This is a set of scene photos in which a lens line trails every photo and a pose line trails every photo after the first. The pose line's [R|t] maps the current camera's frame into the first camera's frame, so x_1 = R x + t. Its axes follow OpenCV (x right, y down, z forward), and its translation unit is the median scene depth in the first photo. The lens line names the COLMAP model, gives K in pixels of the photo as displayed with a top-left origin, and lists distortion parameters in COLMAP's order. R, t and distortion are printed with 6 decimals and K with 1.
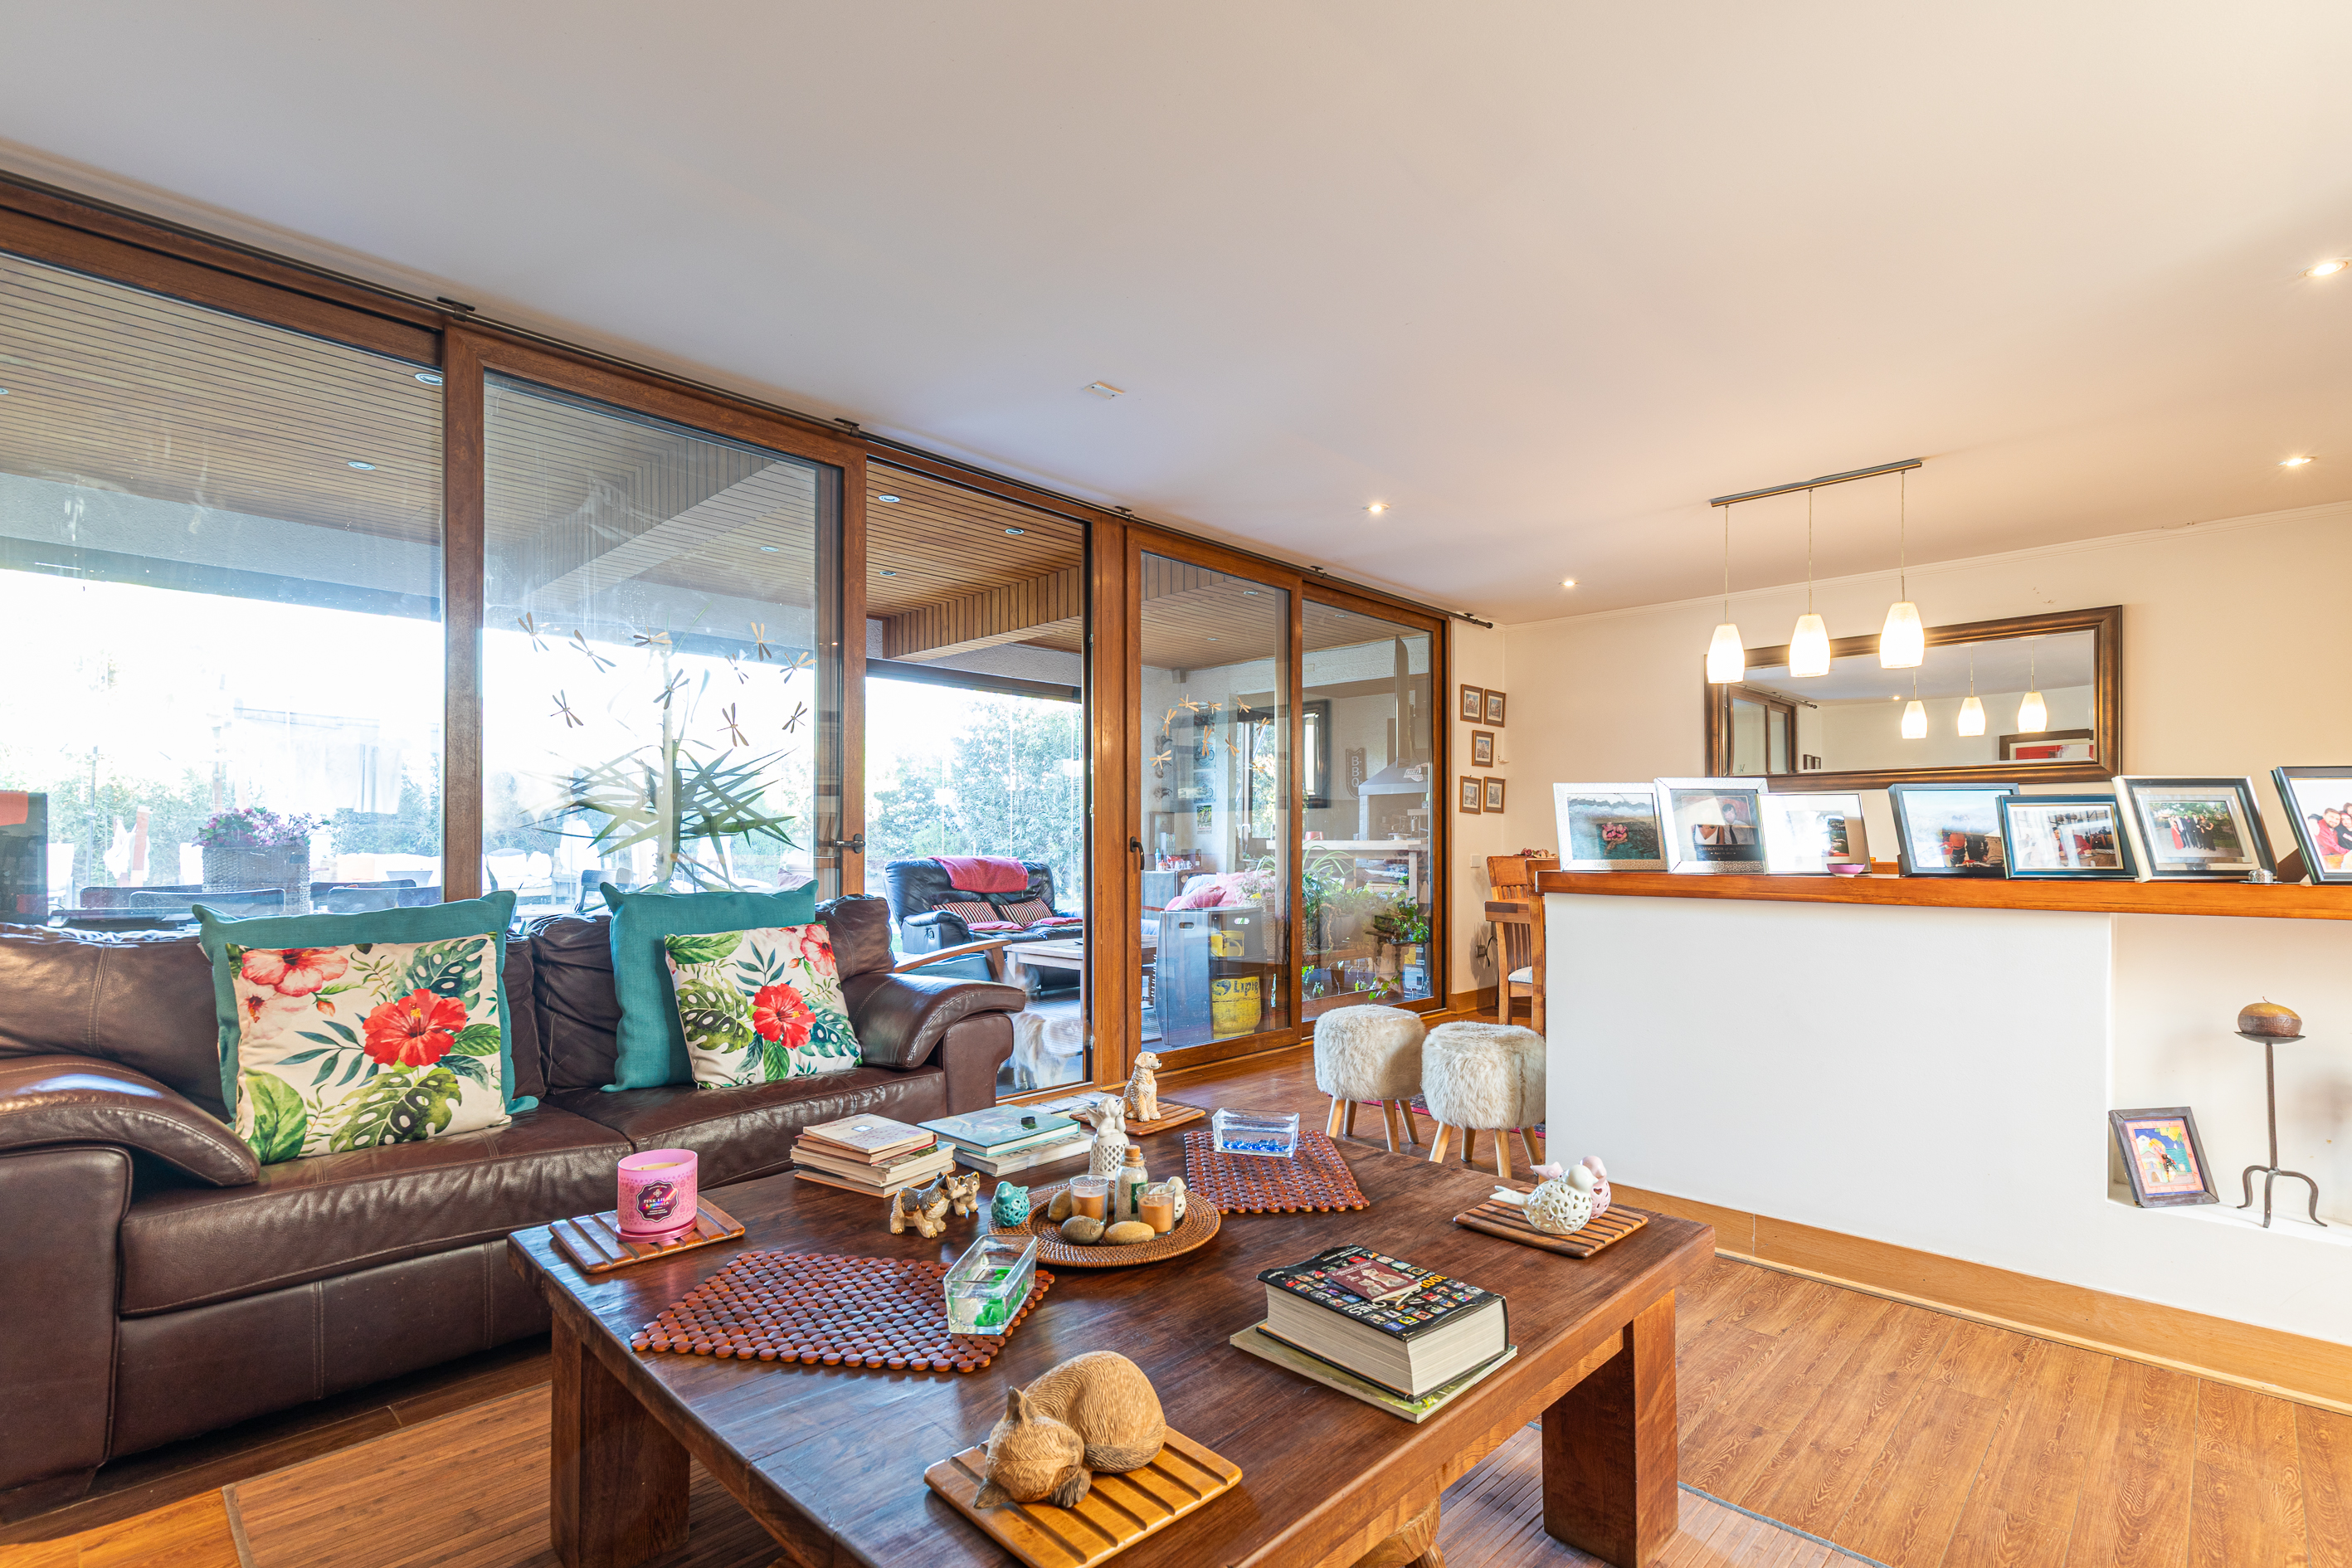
lens RADIAL K [[1088.3, 0, 1195.2], [0, 1088.3, 831.6], [0, 0, 1]] dist [0.012147, -0.001743]
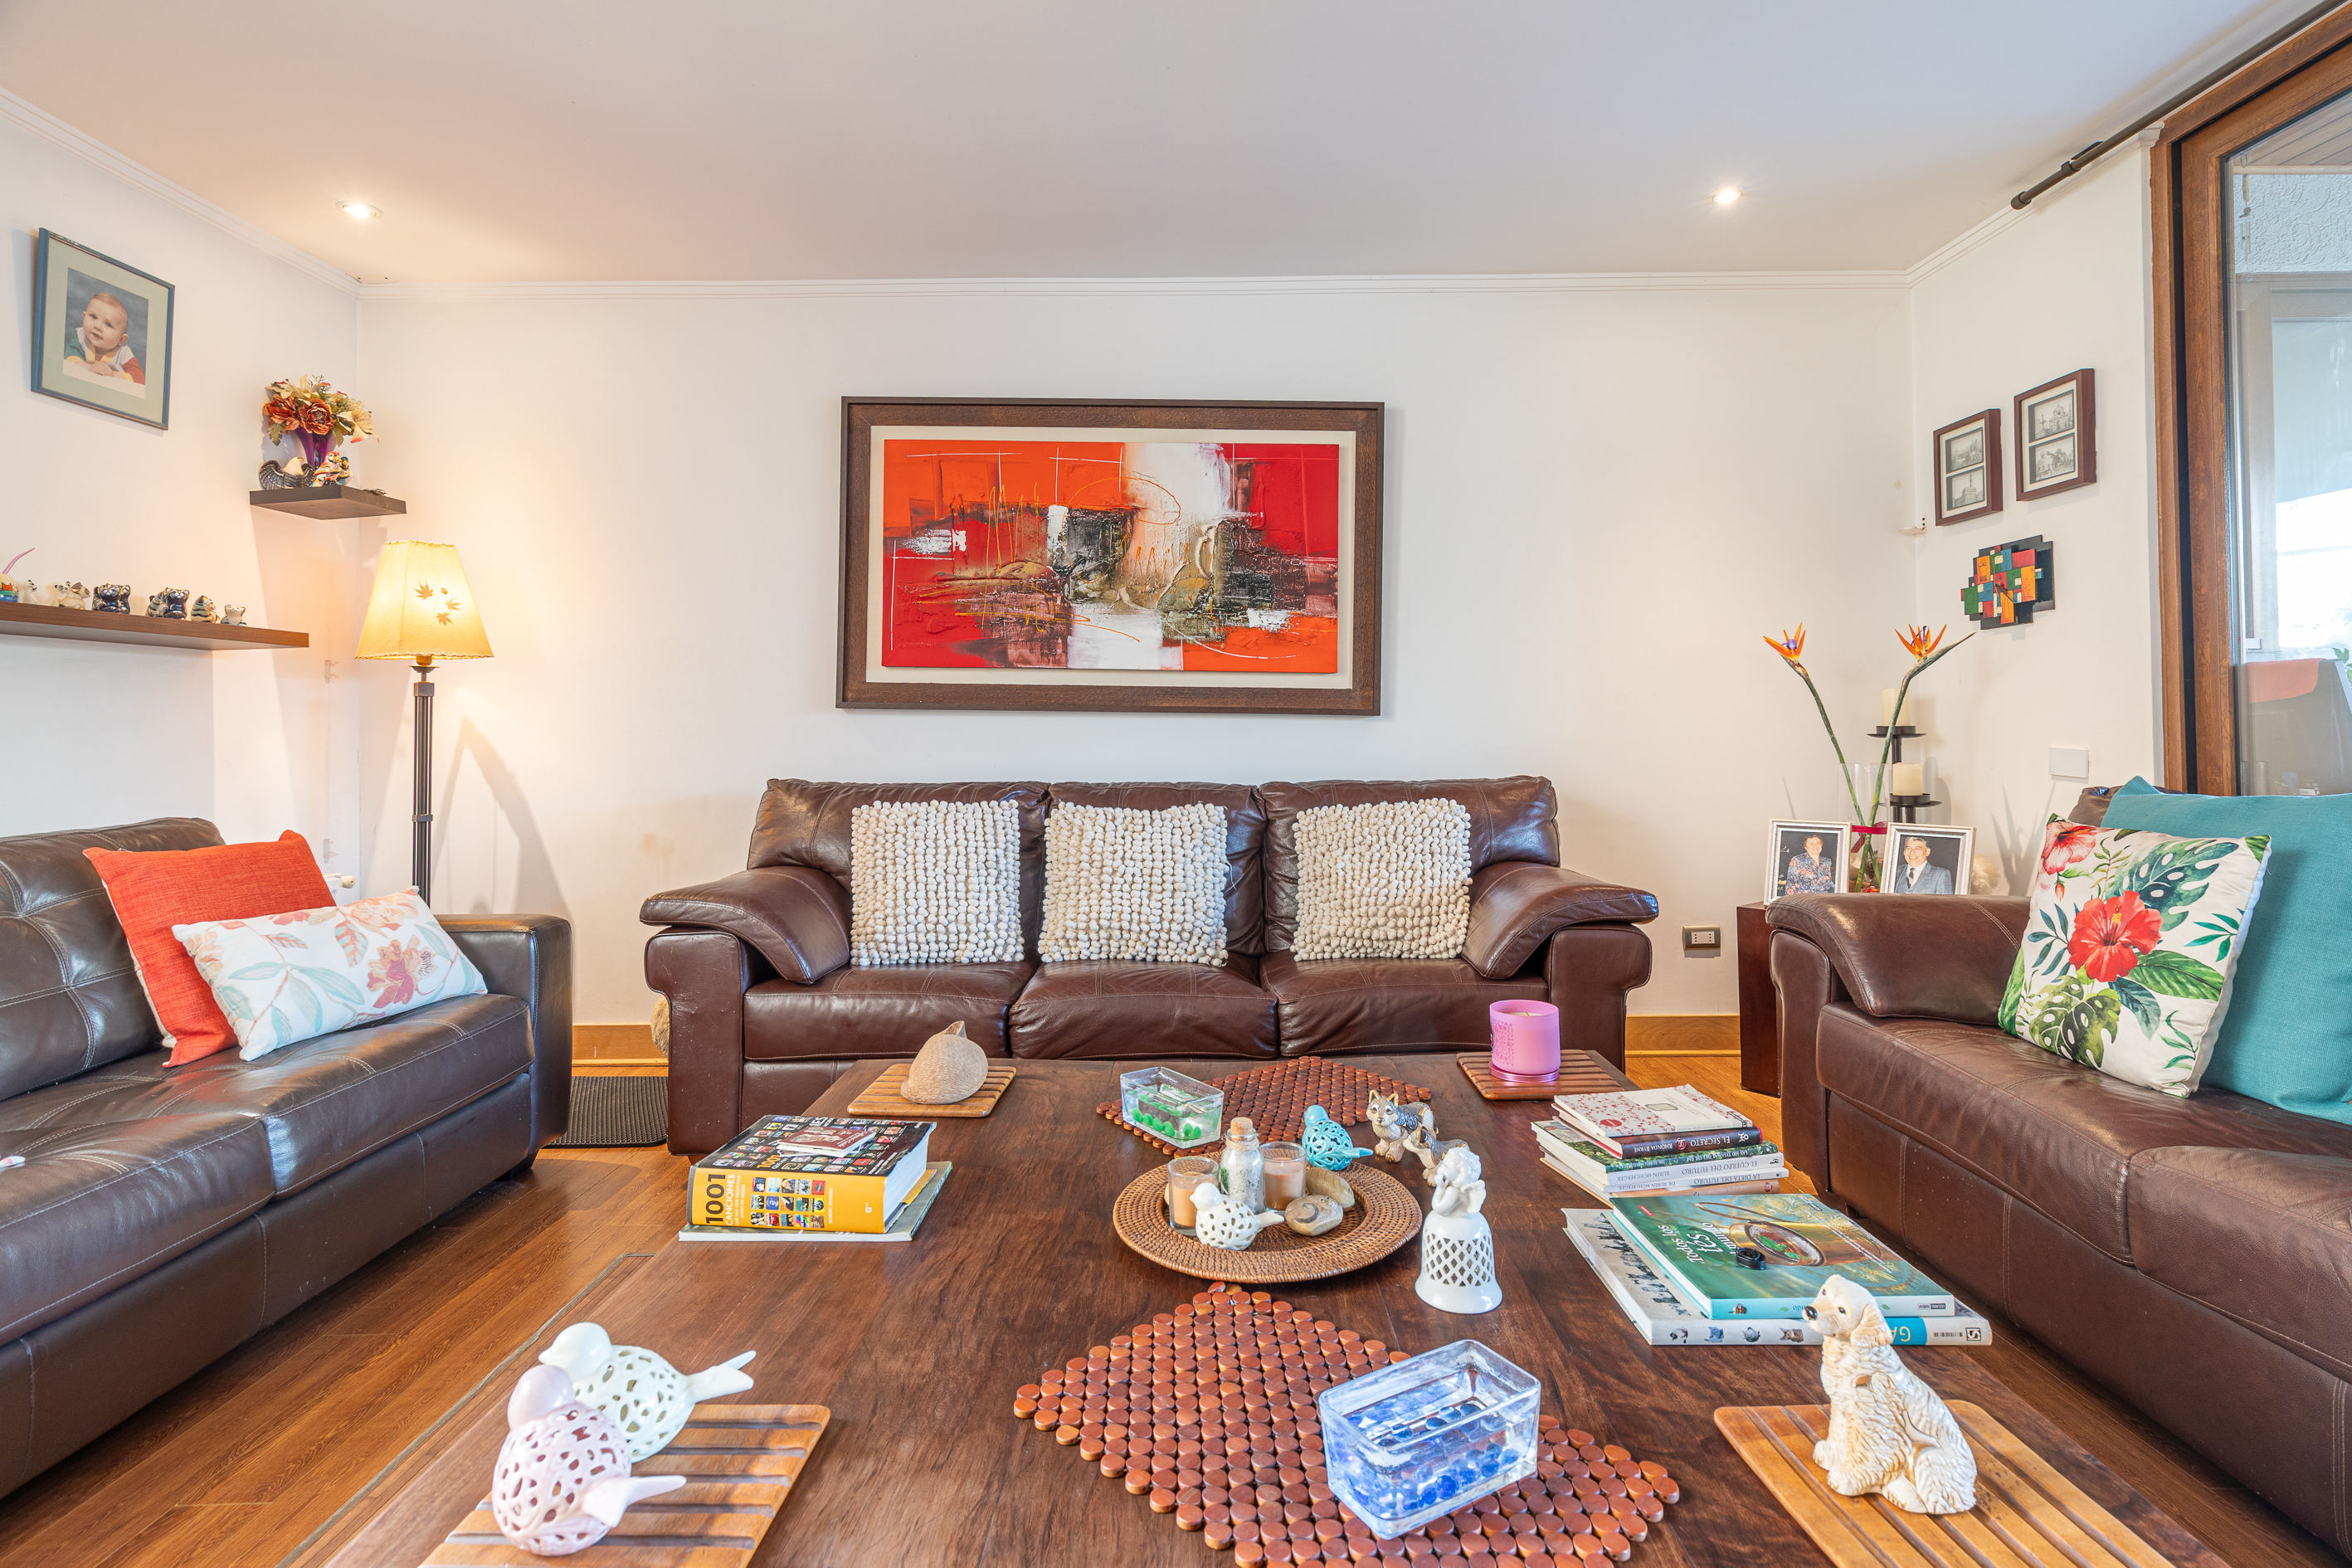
lens RADIAL K [[1088.3, 0, 1182.8], [0, 1088.3, 704.6], [0, 0, 1]] dist [0.012147, -0.001743]
pose [[-0.714100, -0.015192, -0.699878, 0.301762], [0.007749, 0.999532, -0.029603, 0.021777], [0.700000, -0.026563, -0.713648, 0.924591]]
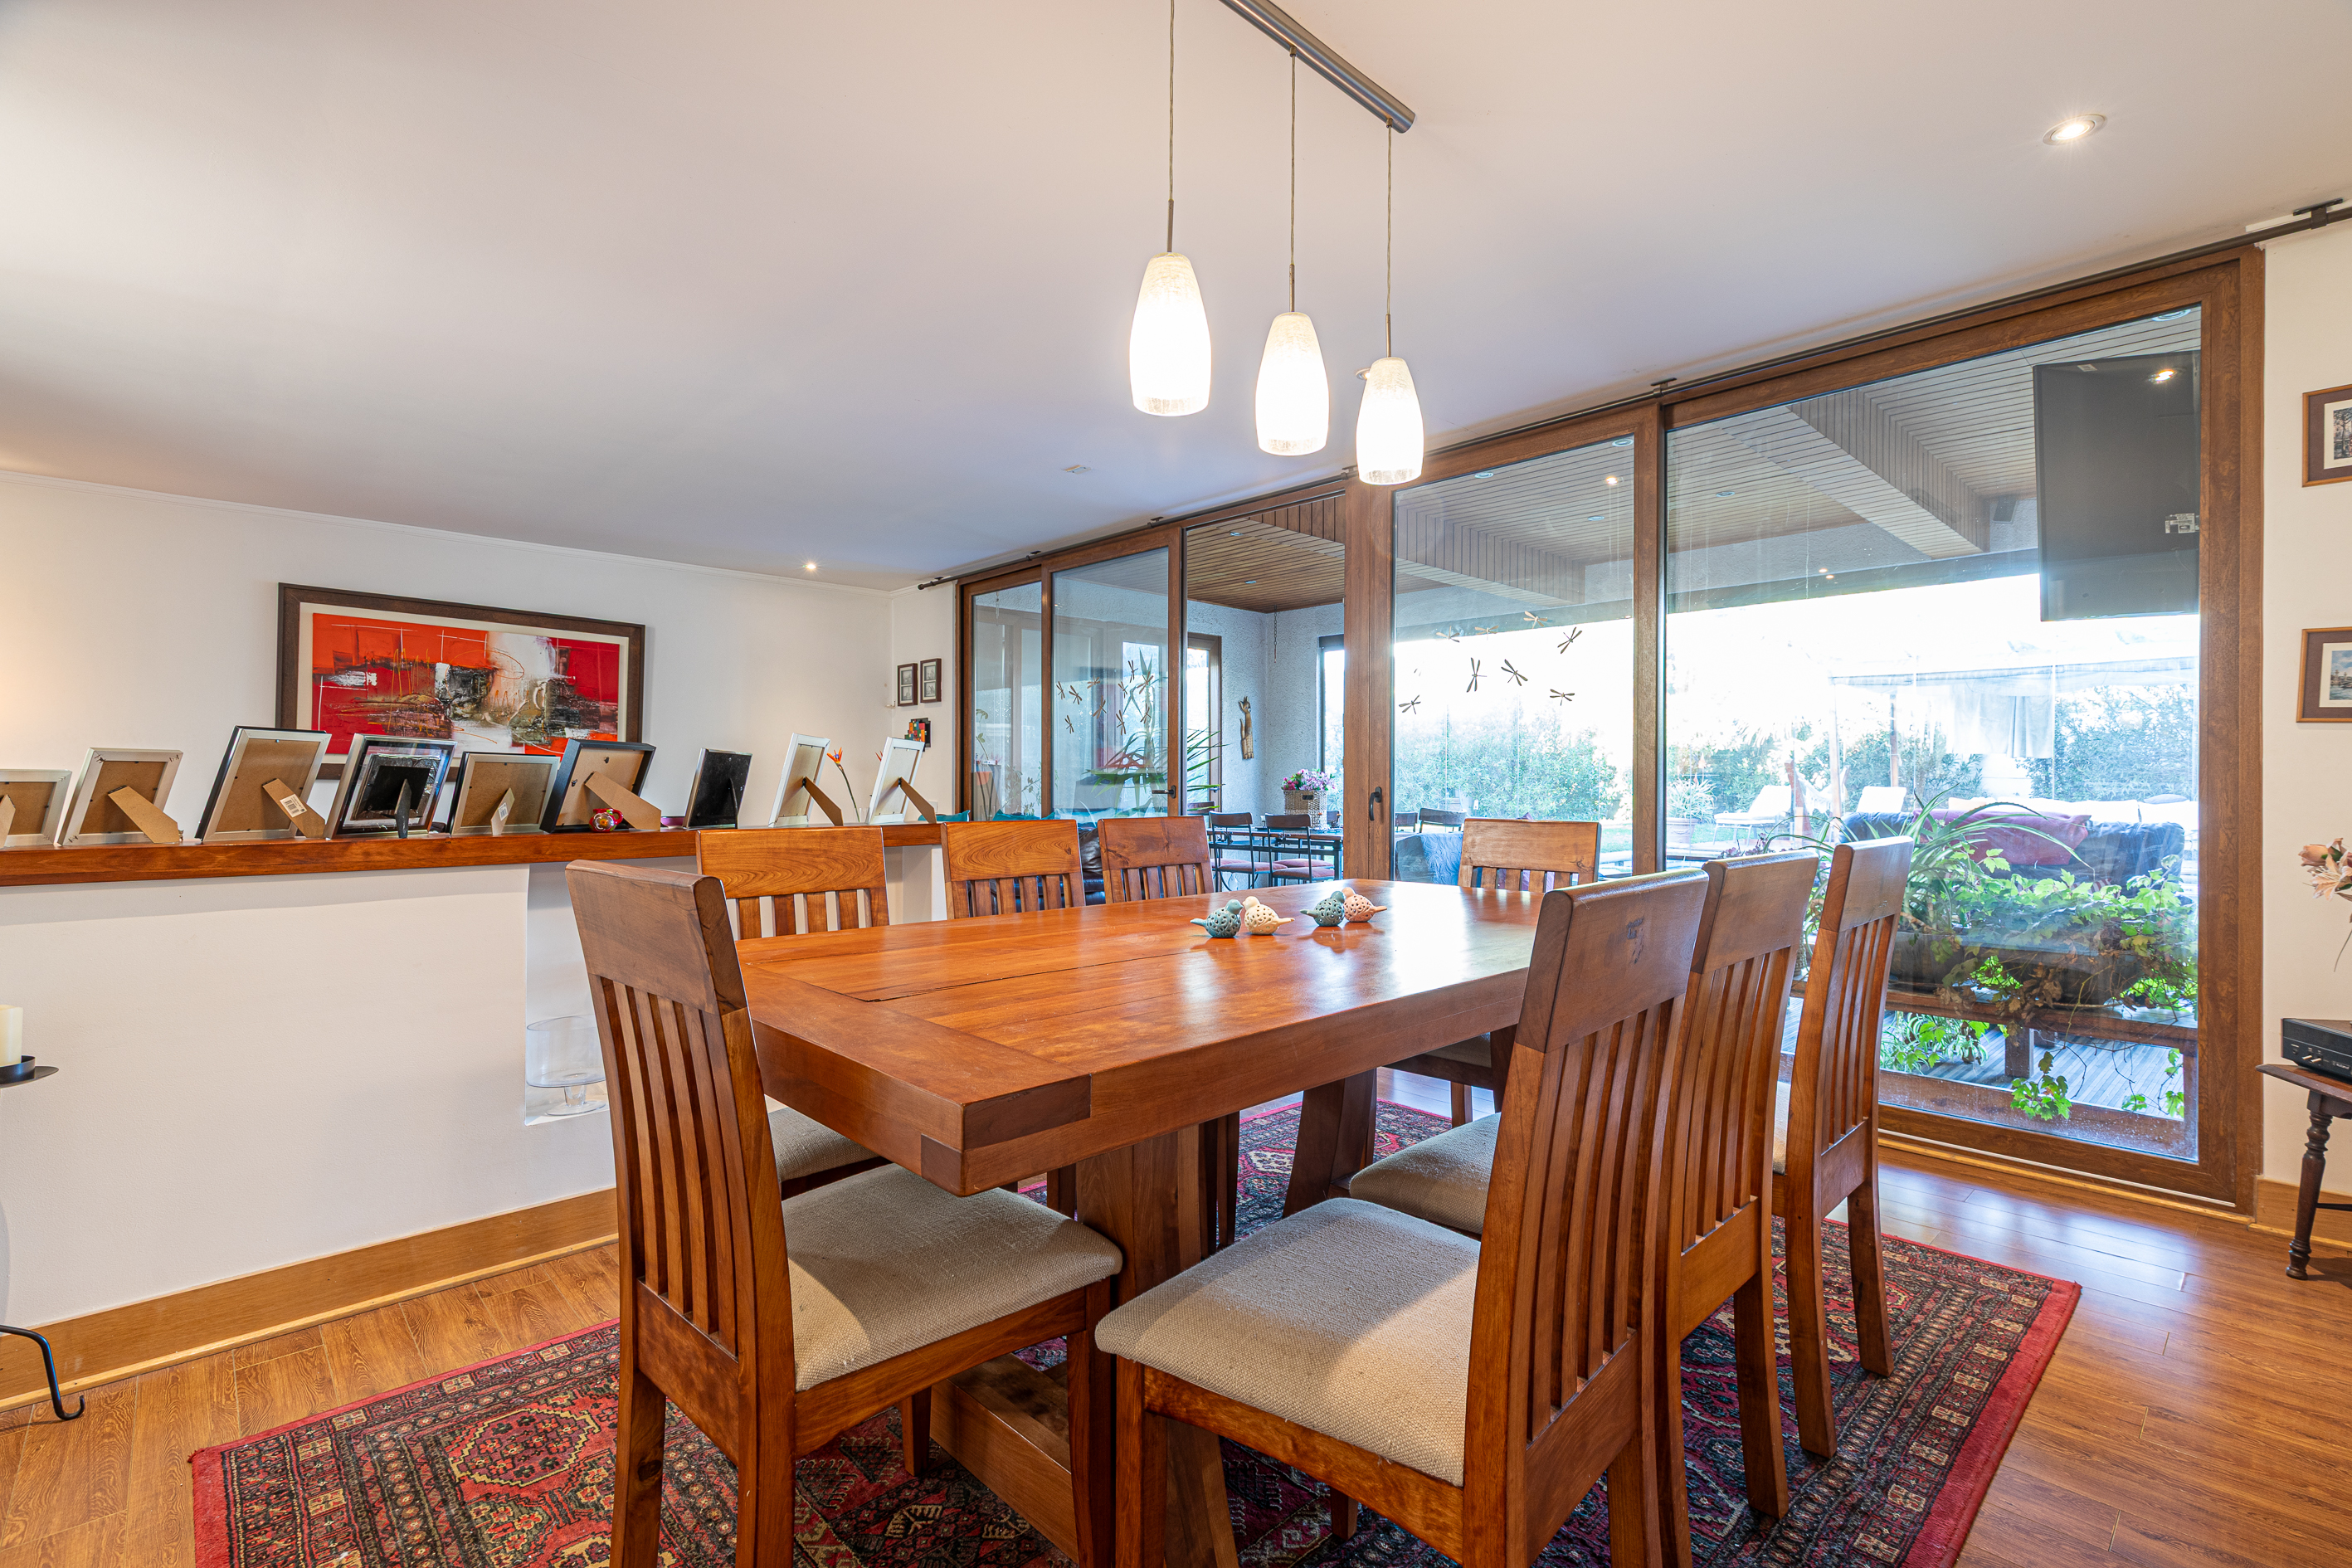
lens RADIAL K [[1088.3, 0, 1180.3], [0, 1088.3, 778.8], [0, 0, 1]] dist [0.012147, -0.001743]
pose [[-0.046875, -0.010079, -0.998850, 1.698255], [0.004464, 0.999937, -0.010300, 0.015229], [0.998891, -0.004942, -0.046827, 1.535369]]
